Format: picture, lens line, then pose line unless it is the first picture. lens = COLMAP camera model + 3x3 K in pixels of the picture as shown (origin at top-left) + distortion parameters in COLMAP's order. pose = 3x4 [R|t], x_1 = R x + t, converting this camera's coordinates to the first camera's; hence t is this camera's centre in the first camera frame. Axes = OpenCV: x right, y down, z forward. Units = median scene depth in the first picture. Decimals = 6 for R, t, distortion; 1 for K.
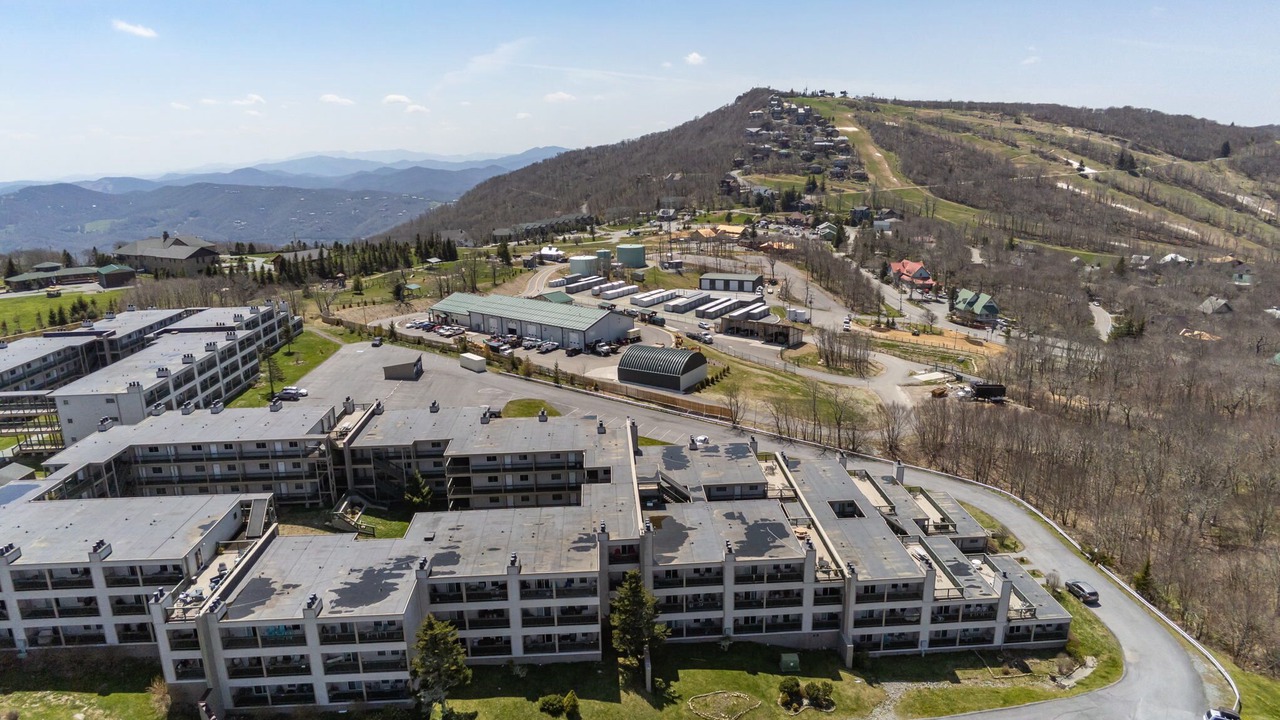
lens RADIAL K [[815.2, 0, 640.0], [0, 815.2, 360.0], [0, 0, 1]] dist [-0.039376, 0.002648]
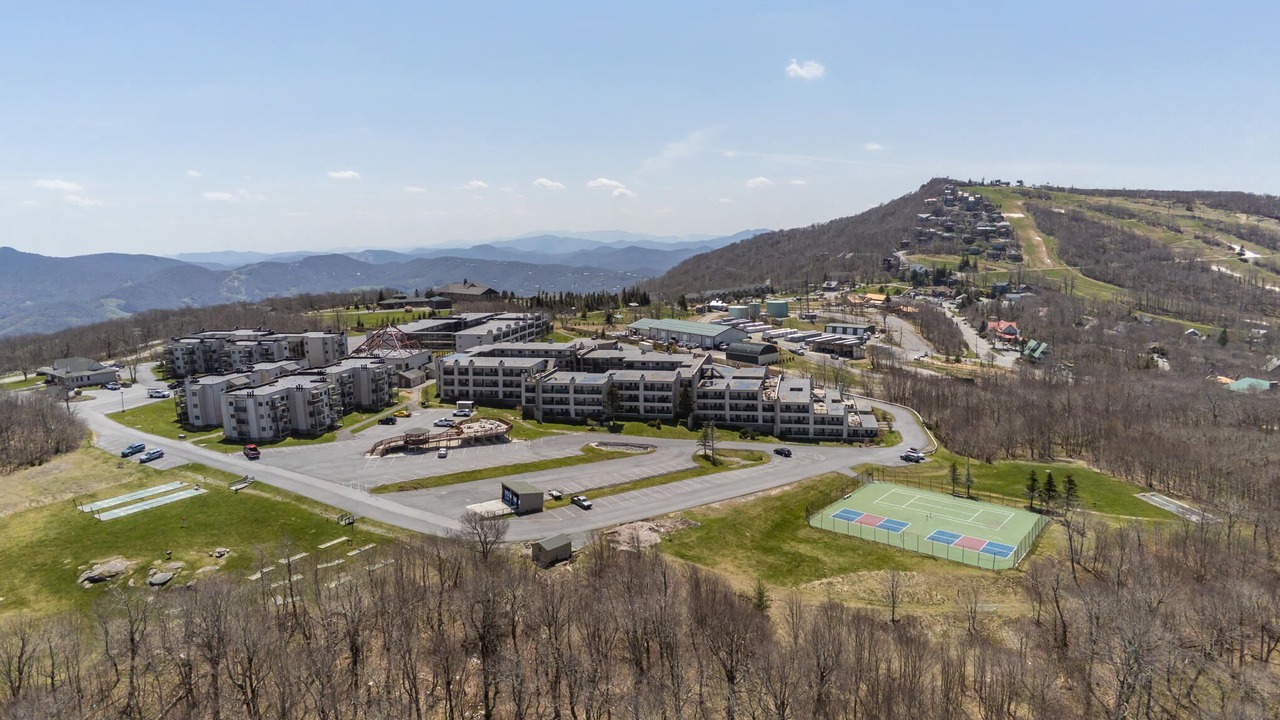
lens RADIAL K [[815.2, 0, 640.0], [0, 815.2, 360.0], [0, 0, 1]] dist [-0.039376, 0.002648]
pose [[0.968020, 0.046189, -0.246584, 0.052653], [-0.069928, 0.993628, -0.088396, 0.045246], [0.240930, 0.102812, 0.965082, -0.170523]]
